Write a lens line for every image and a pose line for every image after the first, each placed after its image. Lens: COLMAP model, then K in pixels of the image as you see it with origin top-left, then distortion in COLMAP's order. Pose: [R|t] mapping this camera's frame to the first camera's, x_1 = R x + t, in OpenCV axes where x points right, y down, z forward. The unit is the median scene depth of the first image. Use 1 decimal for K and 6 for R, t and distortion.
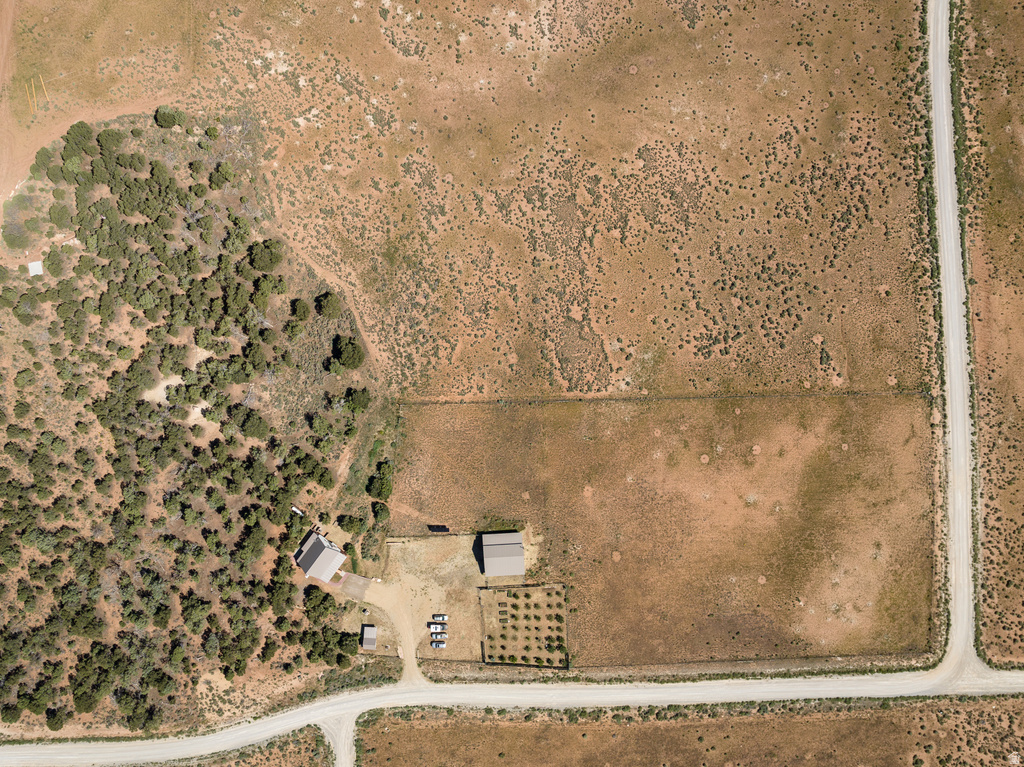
lens RADIAL K [[721.5, 0, 506.9], [0, 721.5, 388.1], [0, 0, 1]] dist [-0.049667, 0.018822]
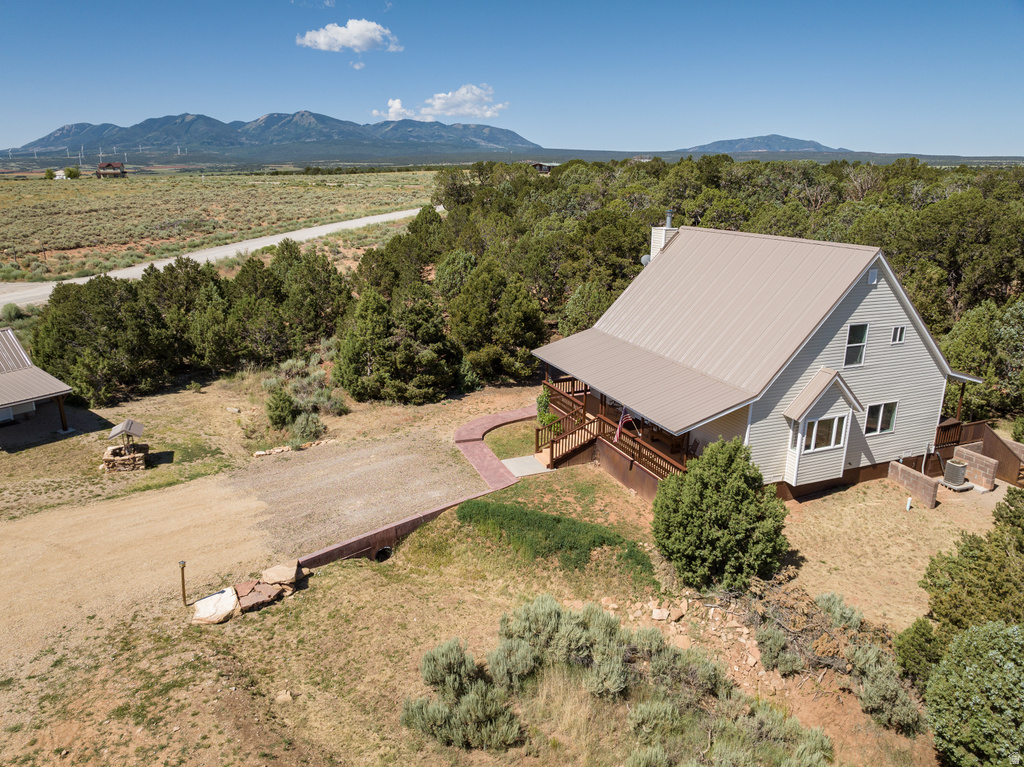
lens RADIAL K [[721.5, 0, 506.9], [0, 721.5, 388.1], [0, 0, 1]] dist [-0.049667, 0.018822]
pose [[-0.527680, 0.240547, -0.814672, -0.136952], [-0.849420, -0.156553, 0.503961, 0.205848], [-0.006313, 0.957929, 0.286935, 0.958681]]
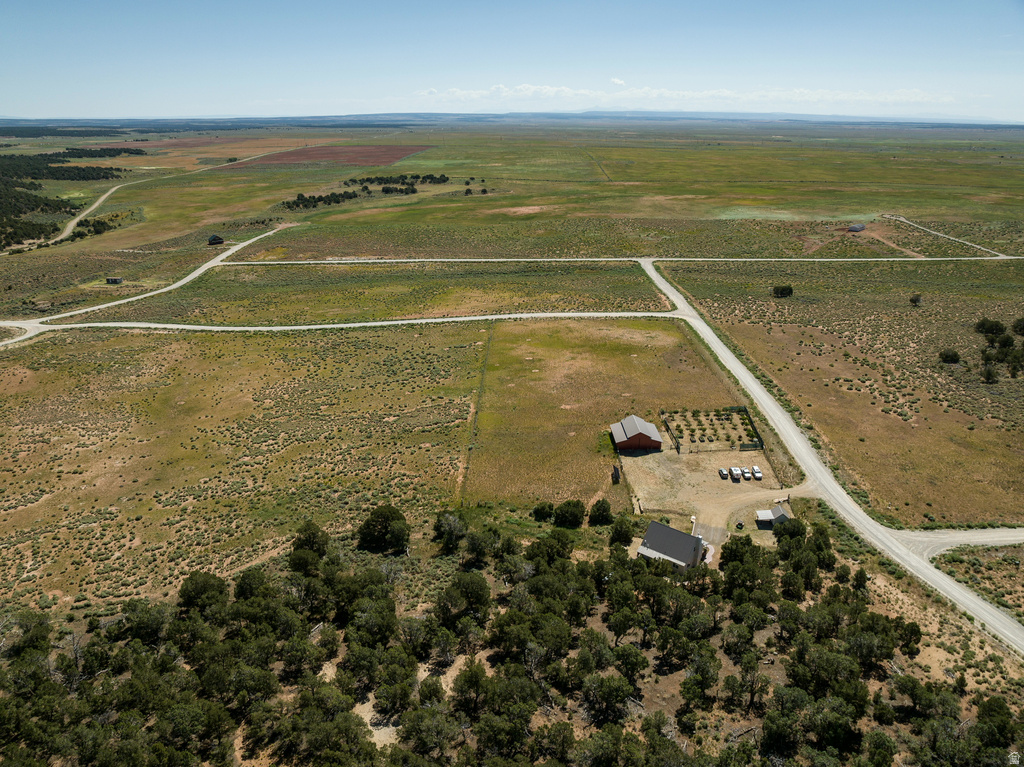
lens RADIAL K [[721.5, 0, 506.9], [0, 721.5, 388.1], [0, 0, 1]] dist [-0.049667, 0.018822]
pose [[0.048191, -0.361280, 0.931211, -0.838005], [0.998811, 0.010494, -0.047618, 0.108637], [0.007431, 0.932398, 0.361356, 0.605809]]
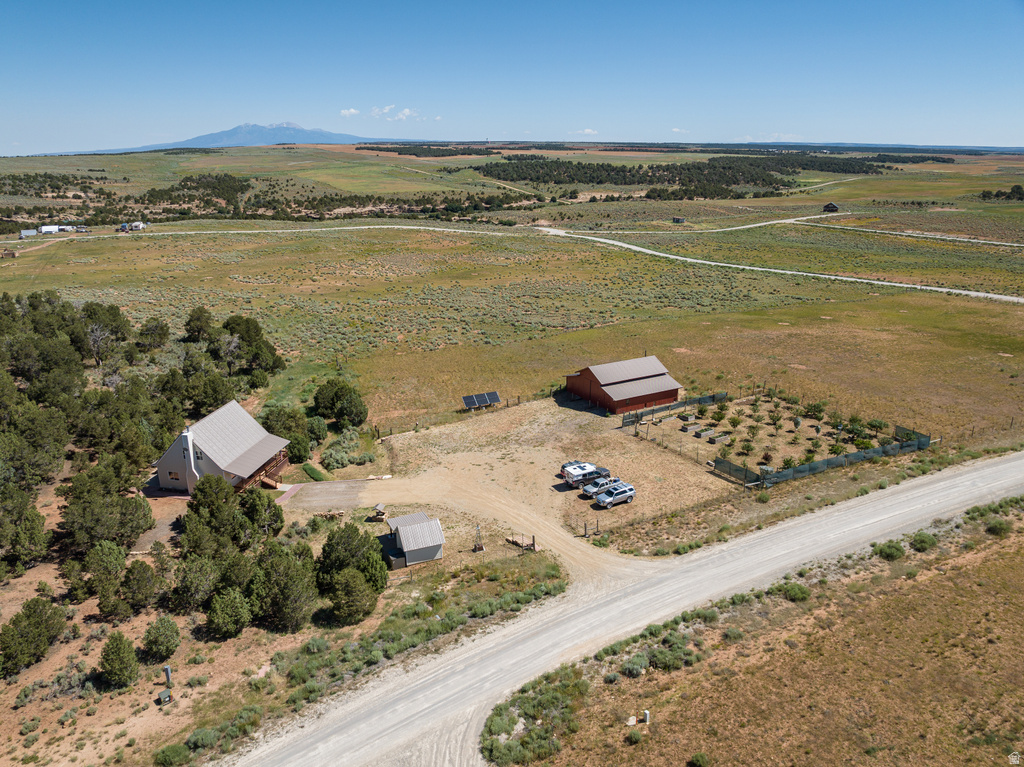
lens RADIAL K [[721.5, 0, 506.9], [0, 721.5, 388.1], [0, 0, 1]] dist [-0.049667, 0.018822]
pose [[0.900511, -0.145862, 0.409640, -0.270660], [0.434742, 0.282638, -0.855053, 0.607567], [0.008940, 0.948072, 0.317931, 0.839912]]
